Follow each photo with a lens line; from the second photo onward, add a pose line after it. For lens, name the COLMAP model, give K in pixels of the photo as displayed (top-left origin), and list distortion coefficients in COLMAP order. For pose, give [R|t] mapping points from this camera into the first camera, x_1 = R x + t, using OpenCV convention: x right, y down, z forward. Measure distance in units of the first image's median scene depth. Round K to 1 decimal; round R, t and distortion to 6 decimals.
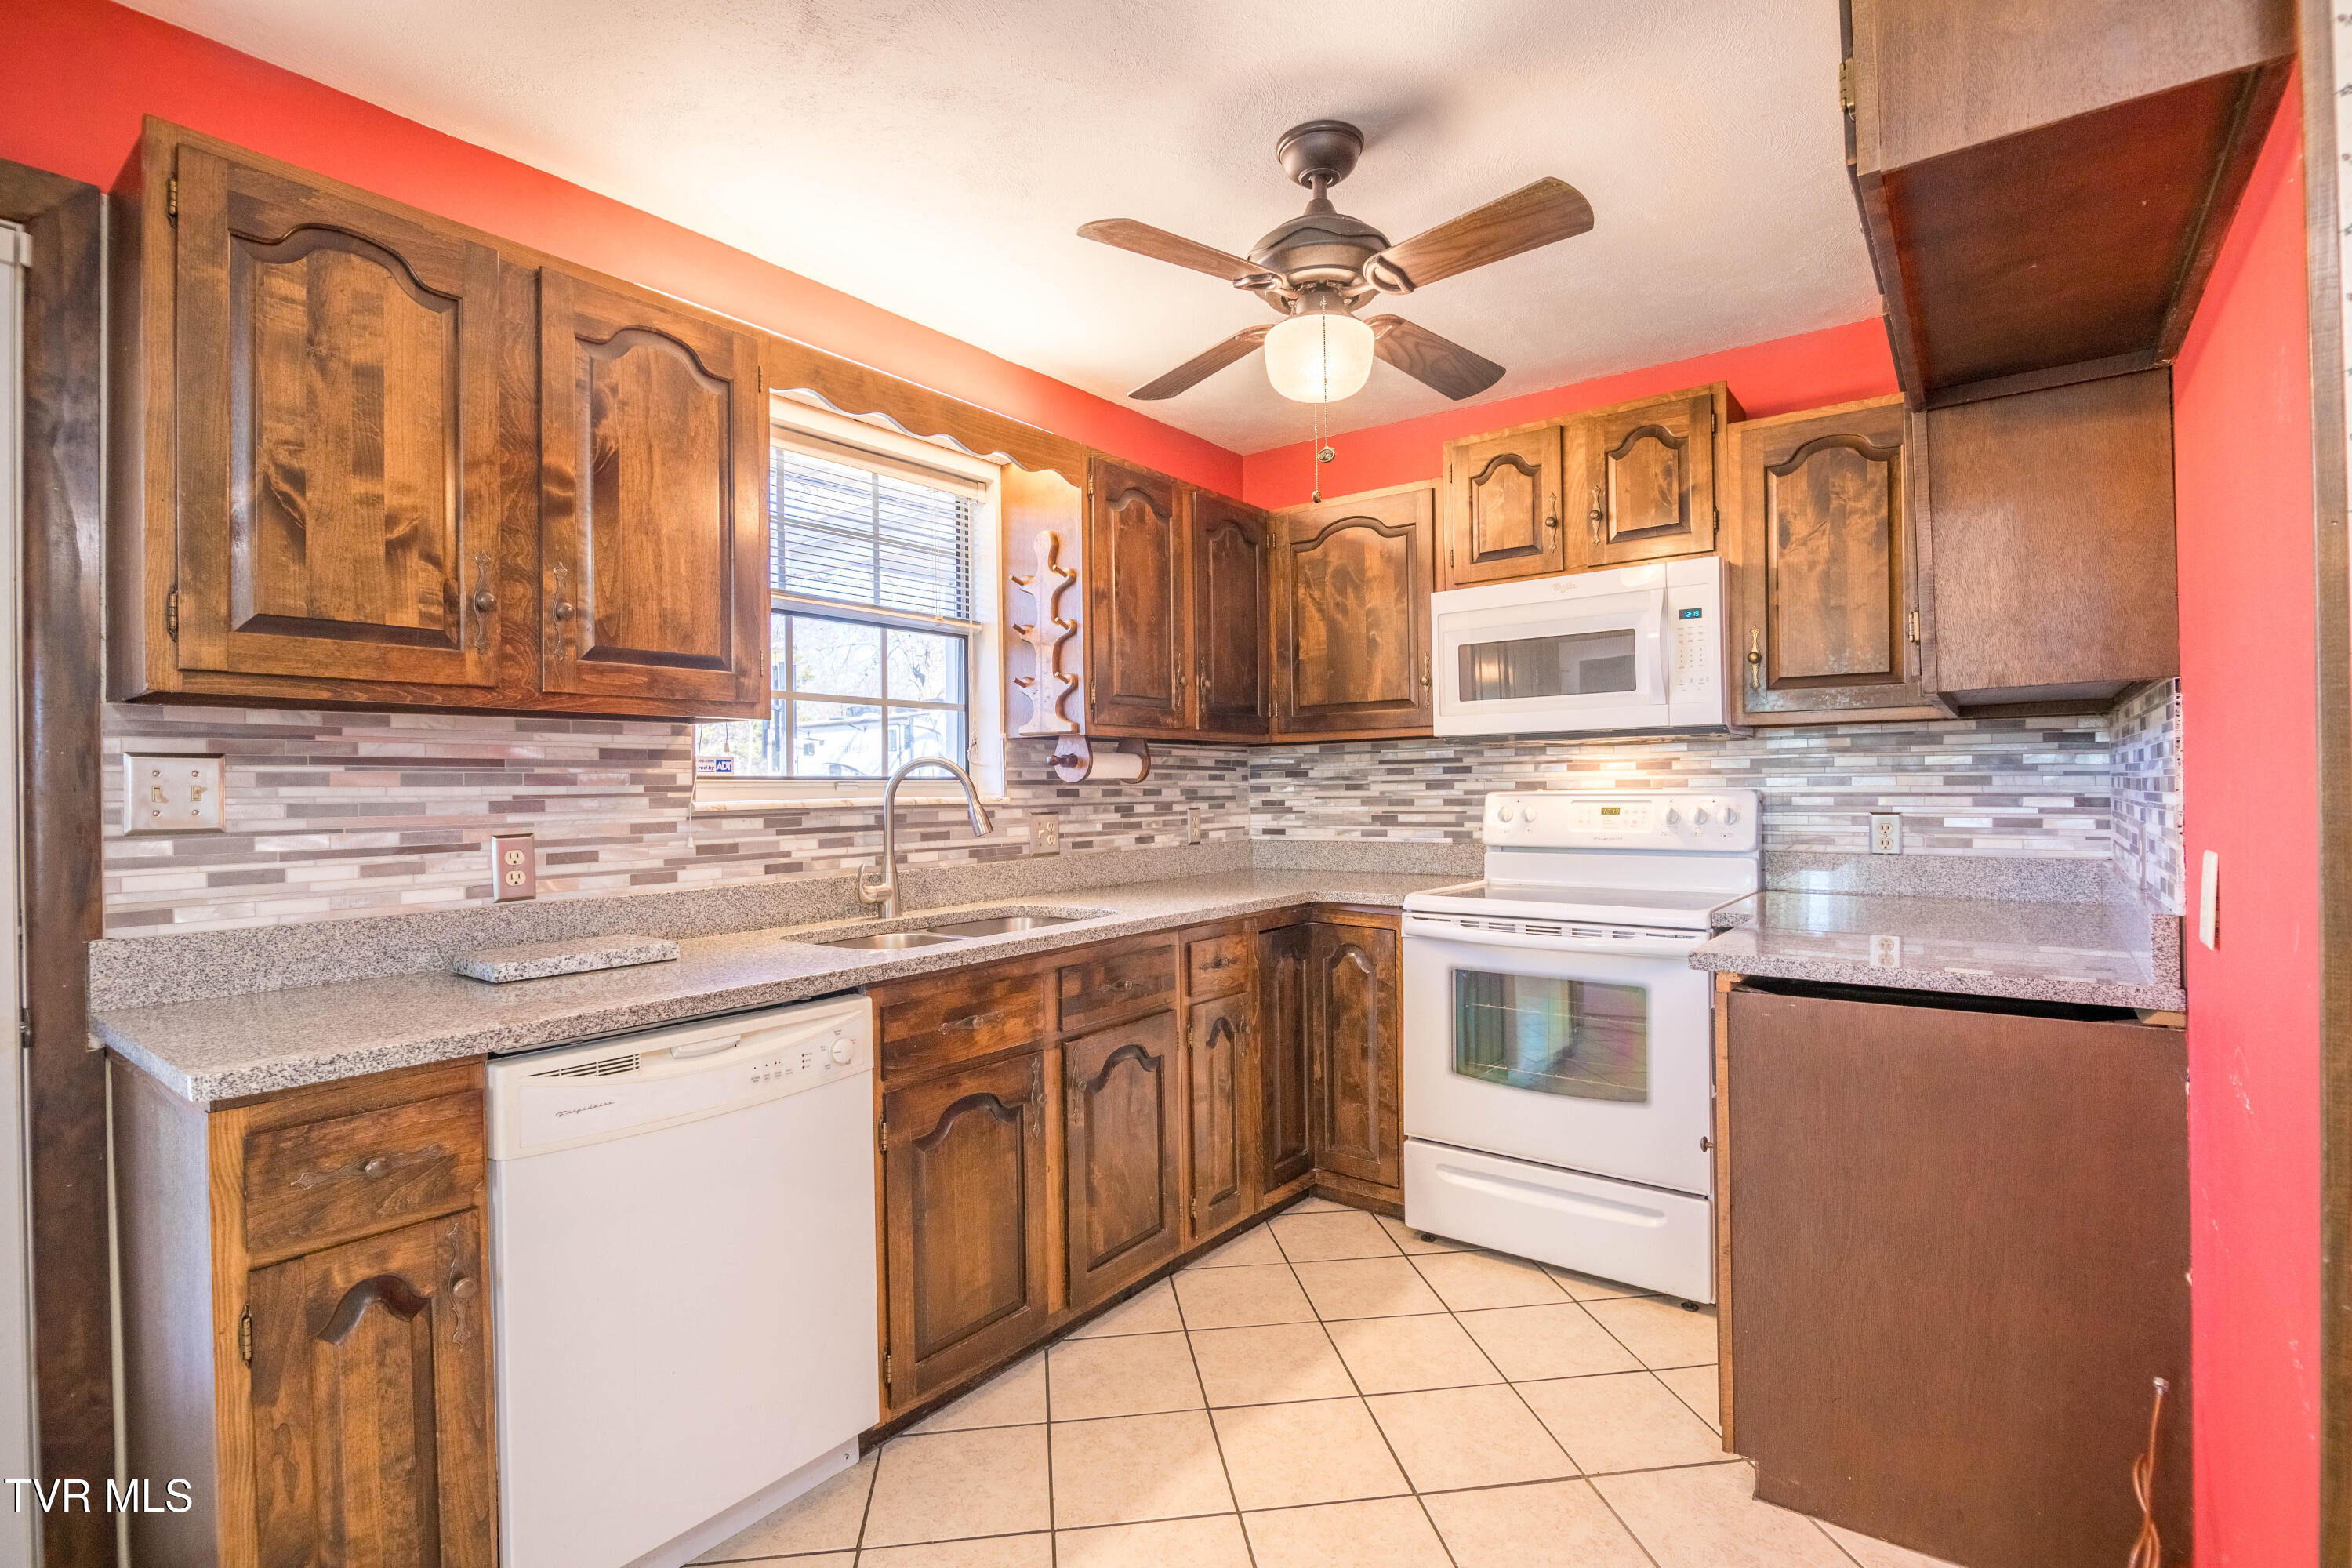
lens RADIAL K [[1100.8, 0, 1177.4], [0, 1100.8, 783.4], [0, 0, 1]] dist [-0.007930, -0.002504]
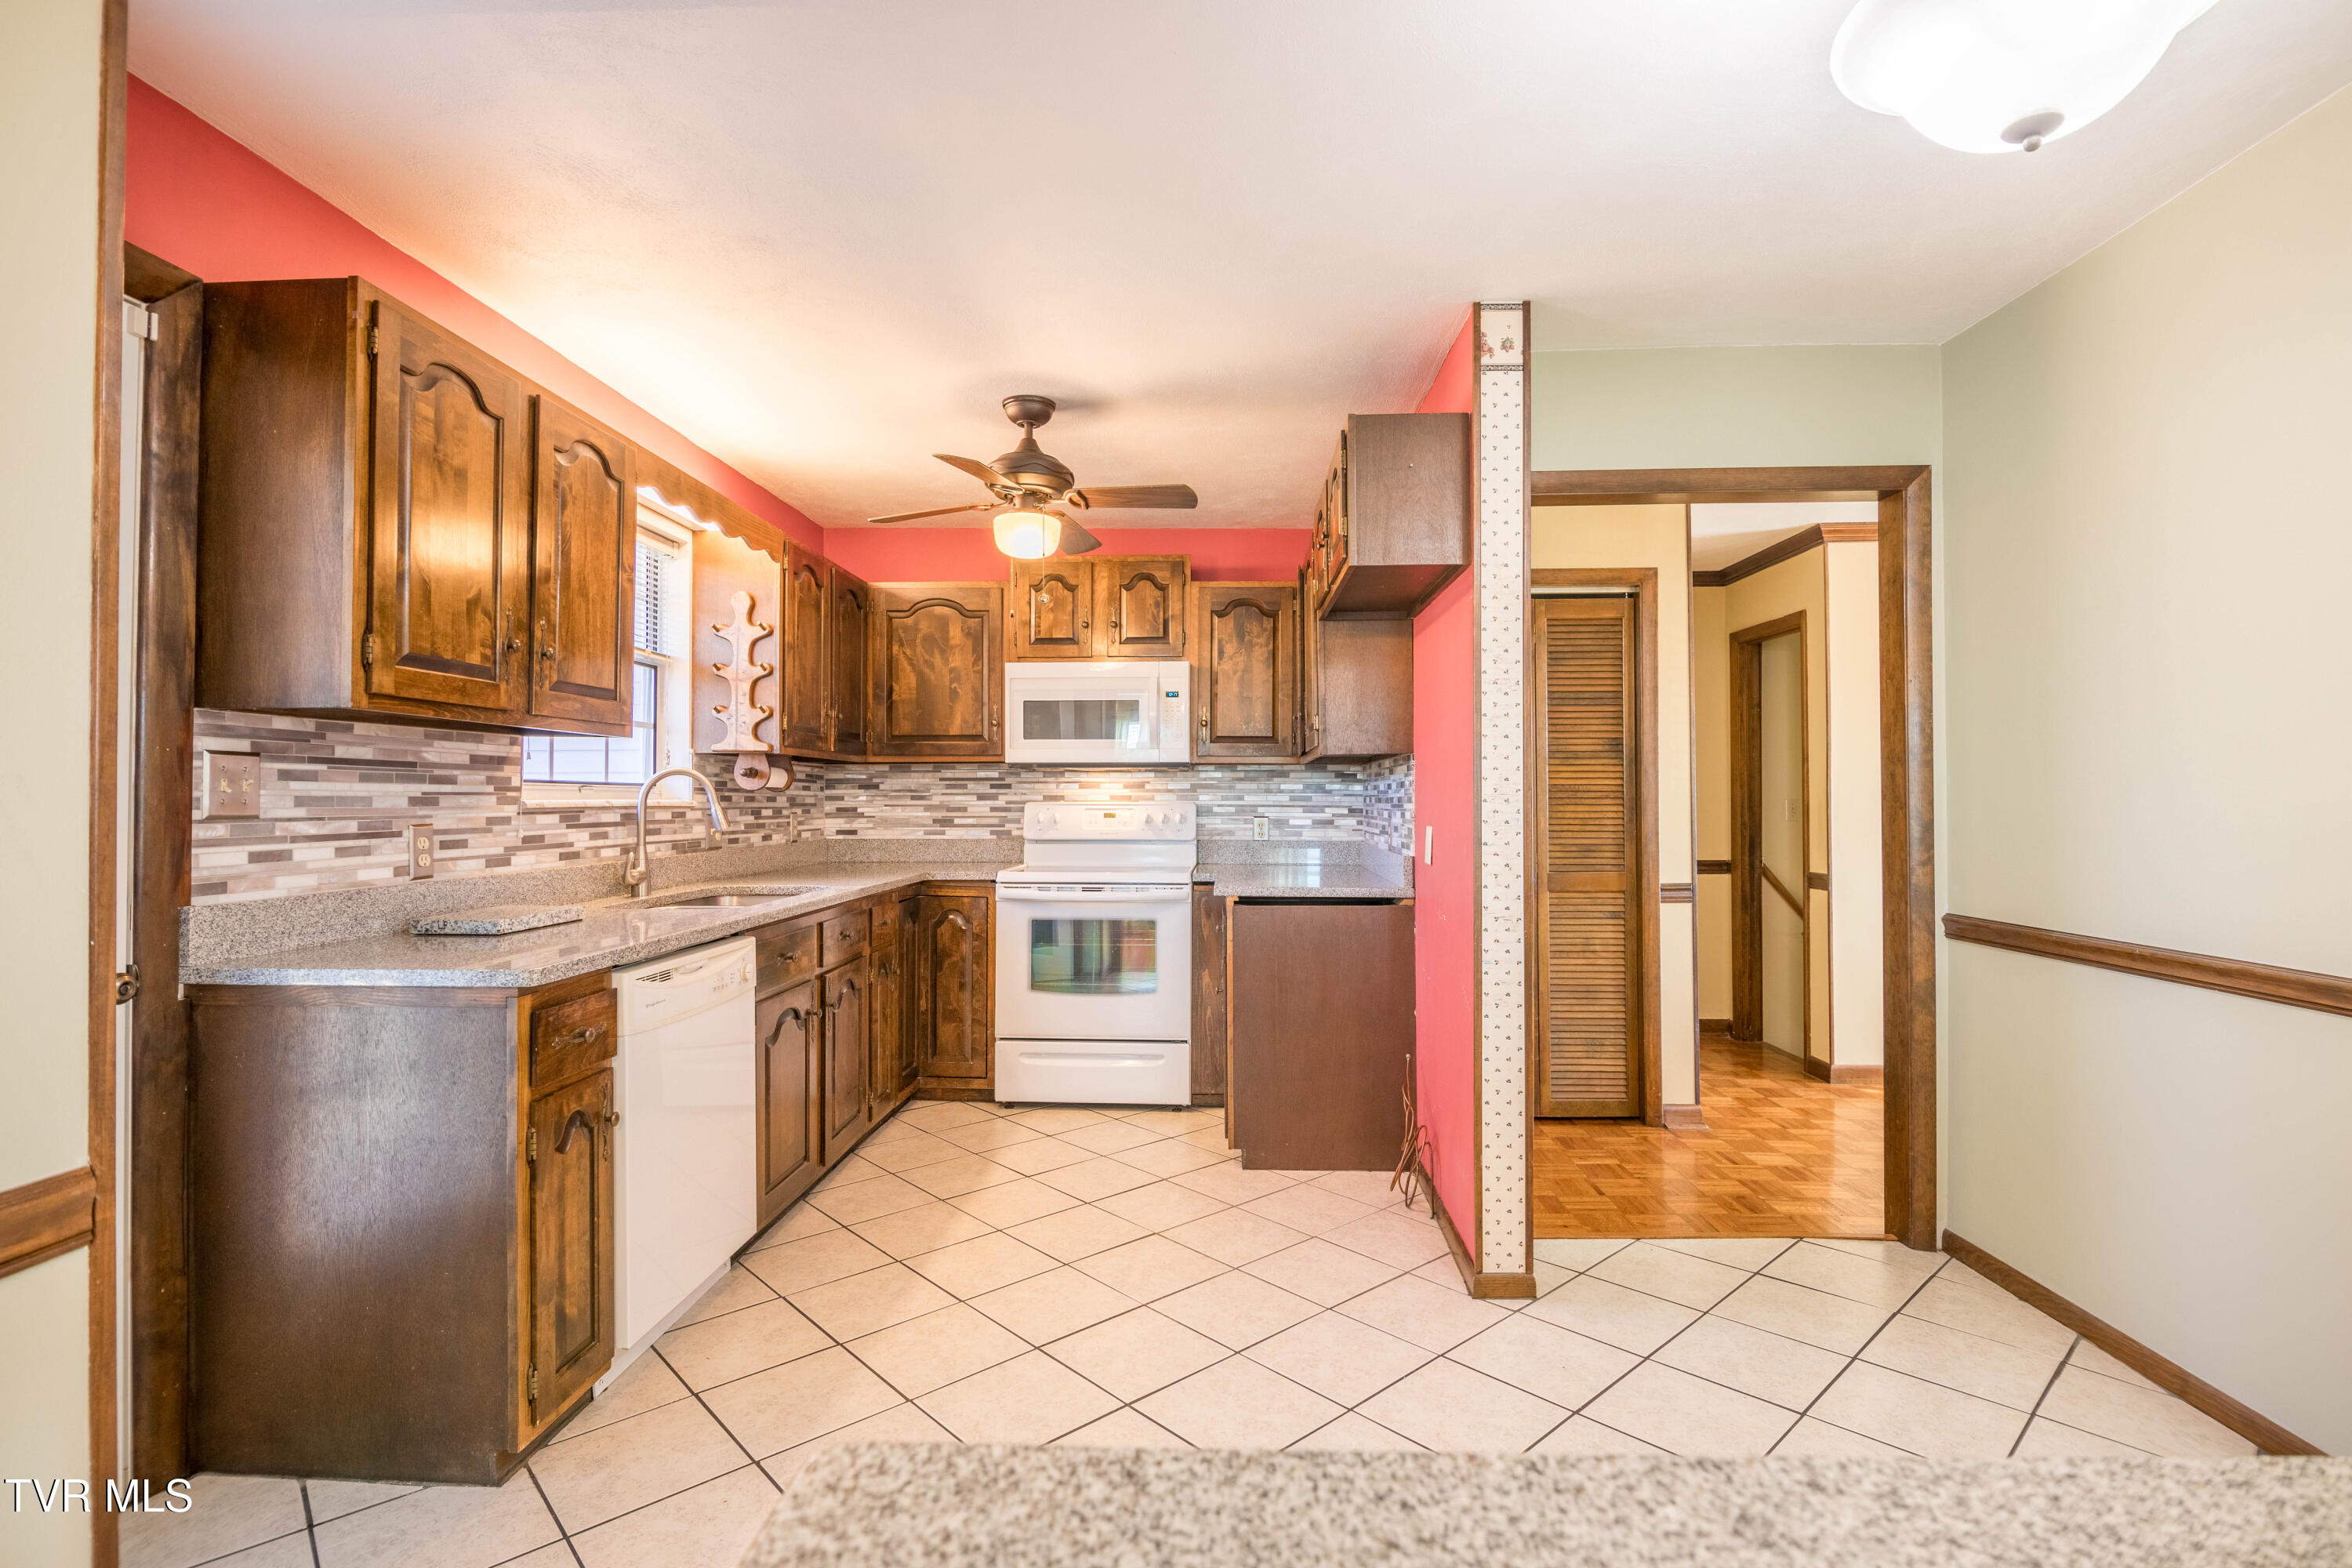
lens RADIAL K [[1100.8, 0, 1184.7], [0, 1100.8, 782.6], [0, 0, 1]] dist [-0.007930, -0.002504]
pose [[0.818400, 0.022651, 0.574202, -0.461509], [-0.013759, 0.999709, -0.019826, 0.009706], [-0.574484, 0.008325, 0.818474, -0.356897]]
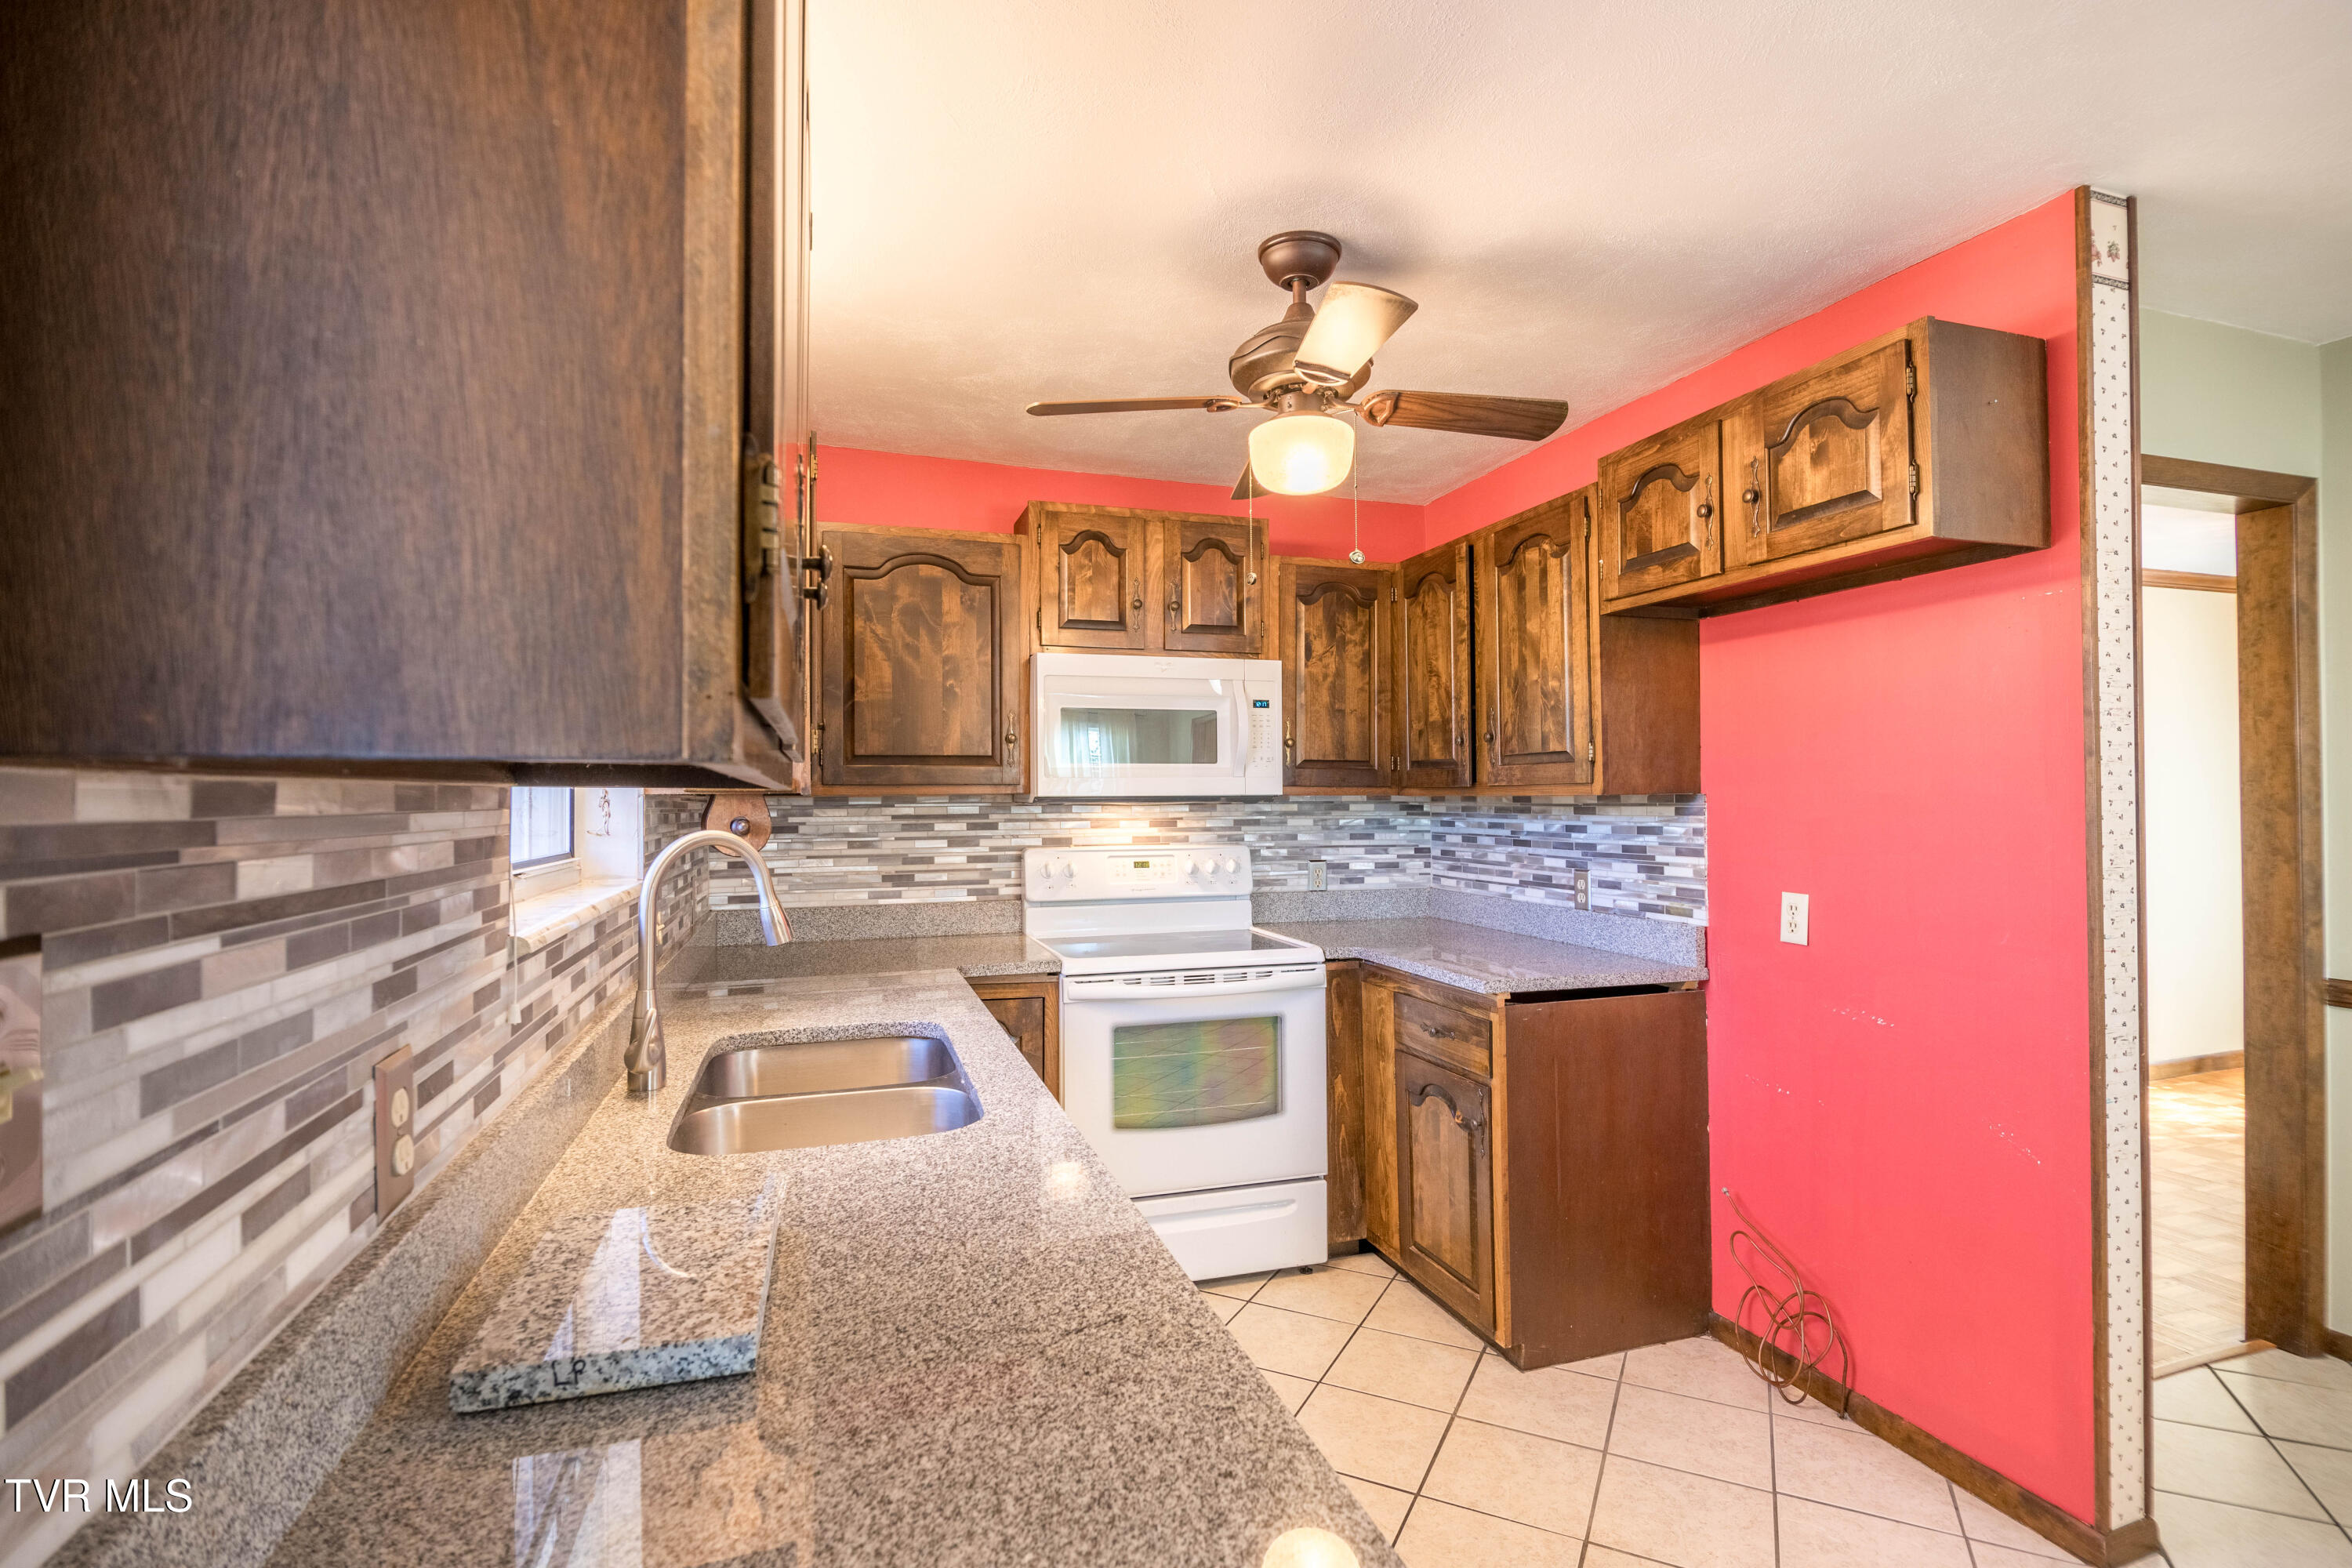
lens RADIAL K [[1100.8, 0, 1187.0], [0, 1100.8, 782.2], [0, 0, 1]] dist [-0.007930, -0.002504]
pose [[0.563992, 0.022549, 0.825472, -0.592237], [-0.005600, 0.999709, -0.023482, -0.038480], [-0.825761, 0.008621, 0.563954, 0.380224]]
